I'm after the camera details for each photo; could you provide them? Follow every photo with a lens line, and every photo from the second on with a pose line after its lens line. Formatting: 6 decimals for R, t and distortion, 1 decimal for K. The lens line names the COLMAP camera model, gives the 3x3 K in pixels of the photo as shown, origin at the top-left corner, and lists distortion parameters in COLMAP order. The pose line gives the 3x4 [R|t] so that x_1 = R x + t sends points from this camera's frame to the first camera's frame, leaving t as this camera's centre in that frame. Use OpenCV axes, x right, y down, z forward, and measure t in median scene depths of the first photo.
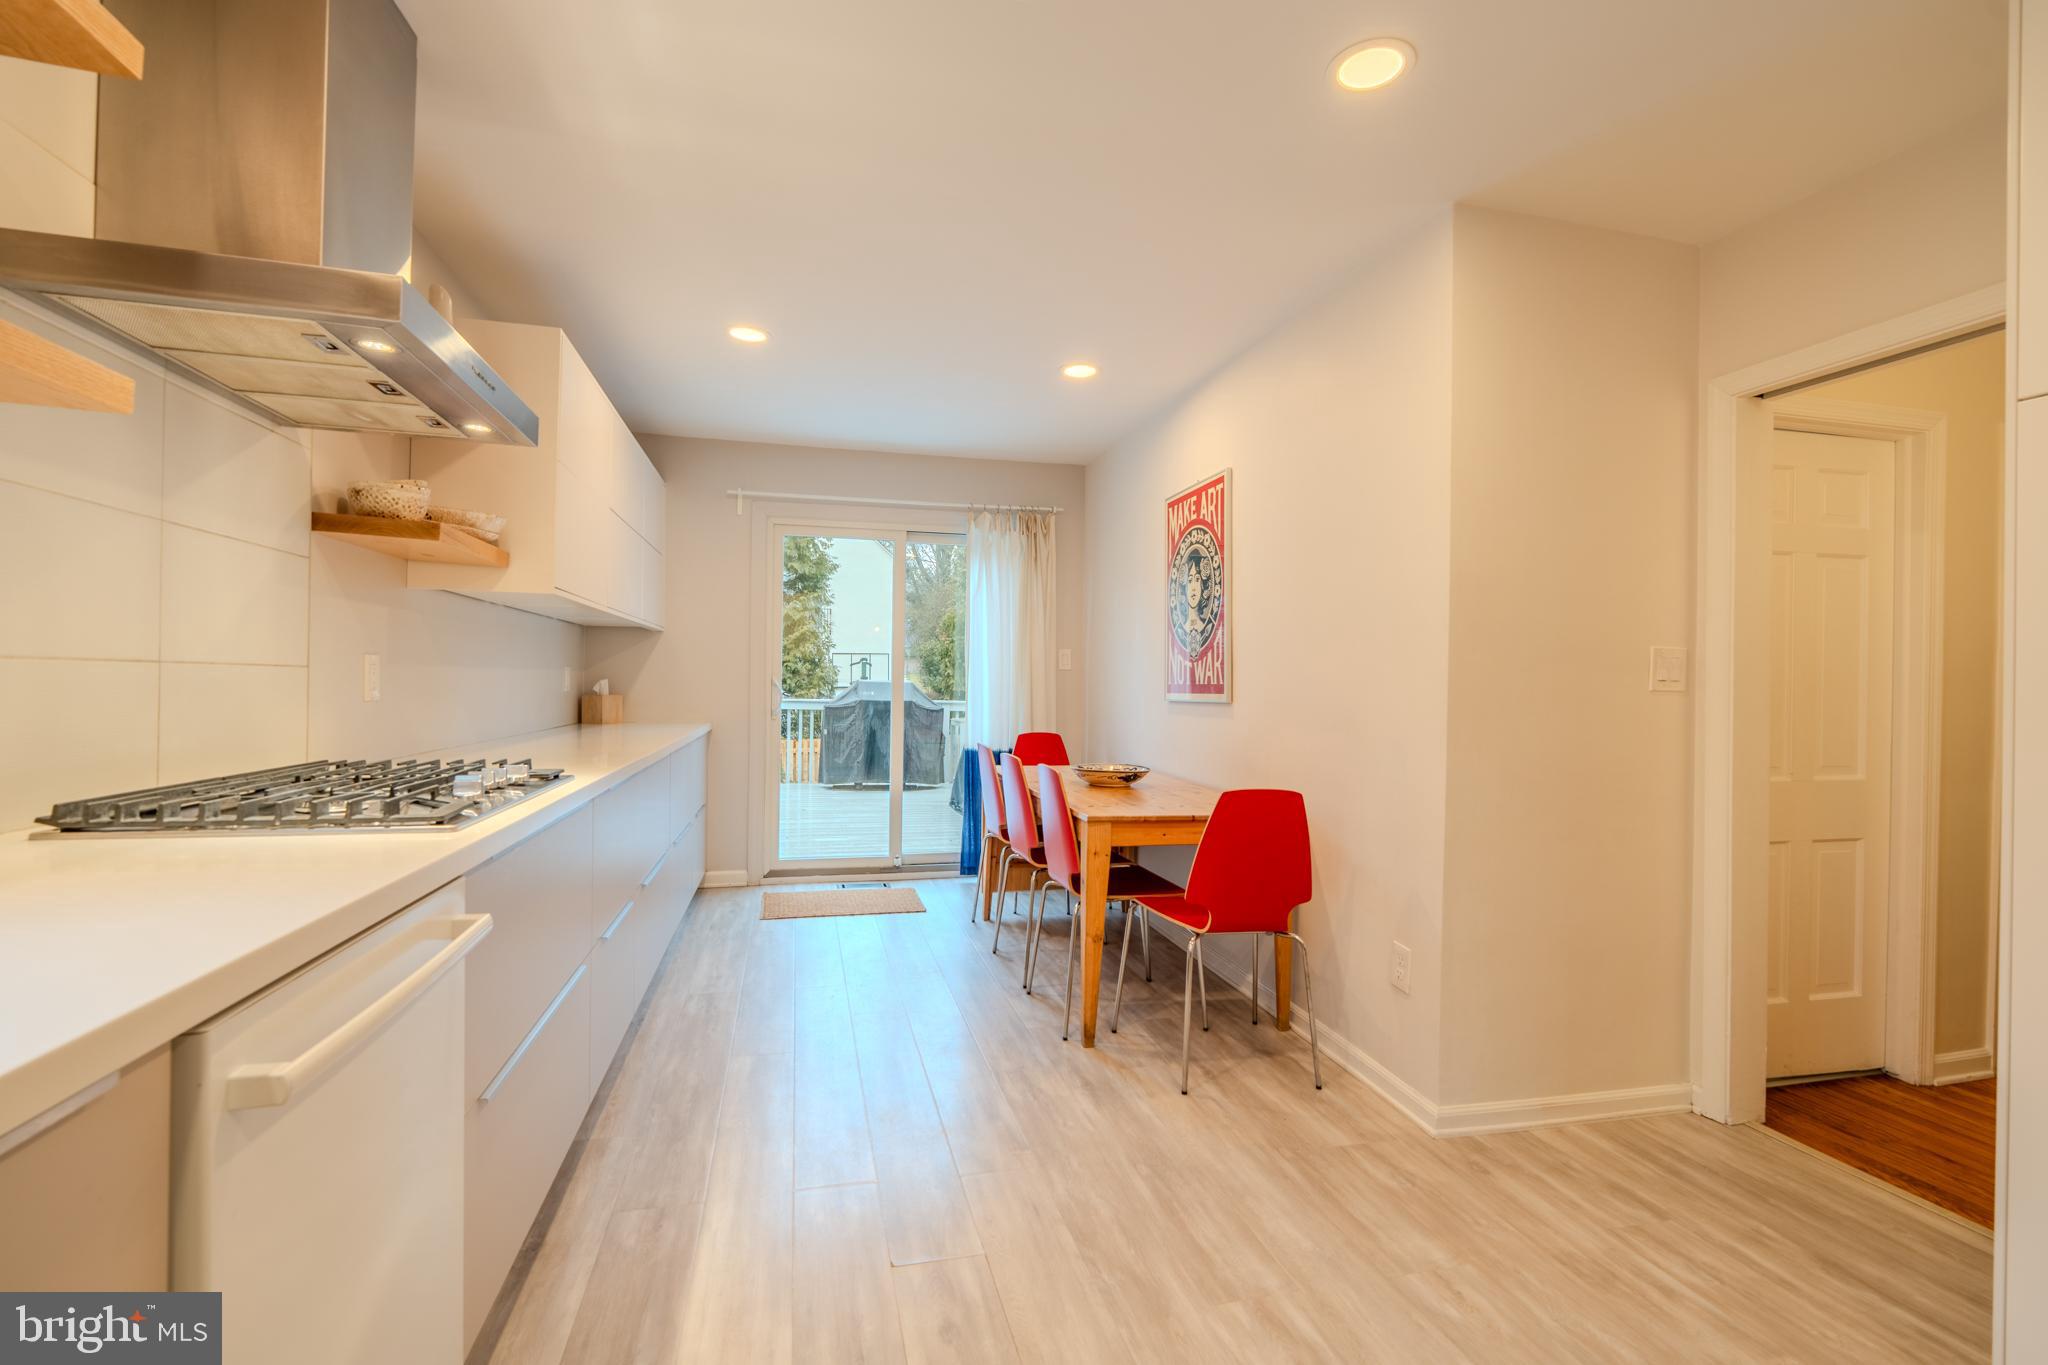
lens RADIAL K [[907.4, 0, 1026.2], [0, 907.4, 682.2], [0, 0, 1]] dist [-0.003956, -0.000102]
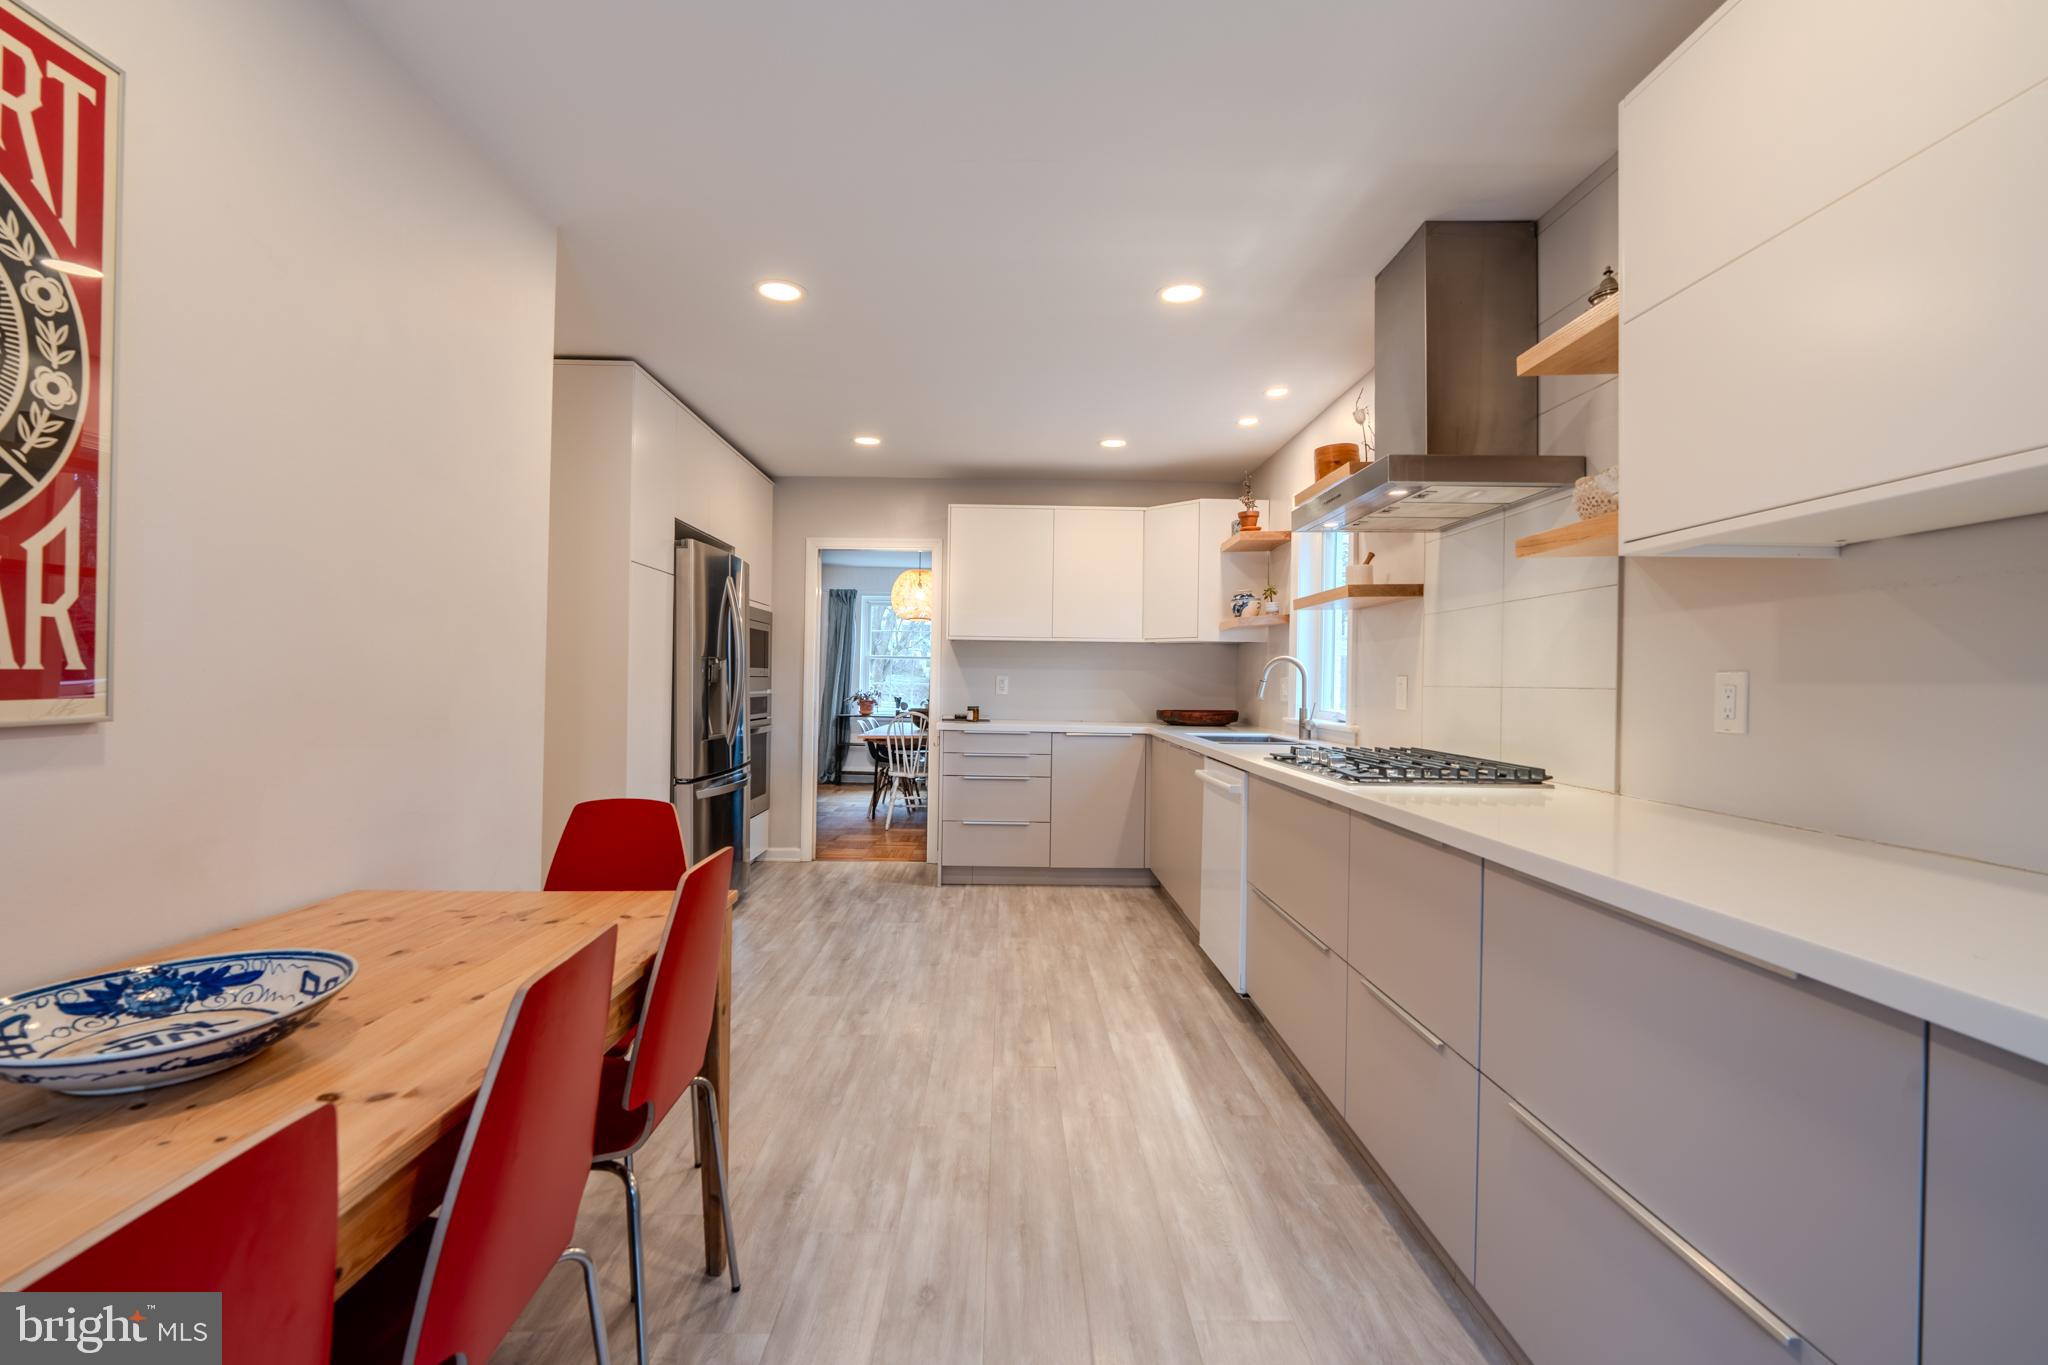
lens RADIAL K [[900.4, 0, 1024.0], [0, 900.4, 682.5], [0, 0, 1]] dist [-0.000102, 0.000293]
pose [[-0.973443, -0.027881, 0.227224, -0.295962], [-0.028317, 0.999598, 0.001344, -0.004964], [-0.227170, -0.005126, -0.973842, 1.739461]]
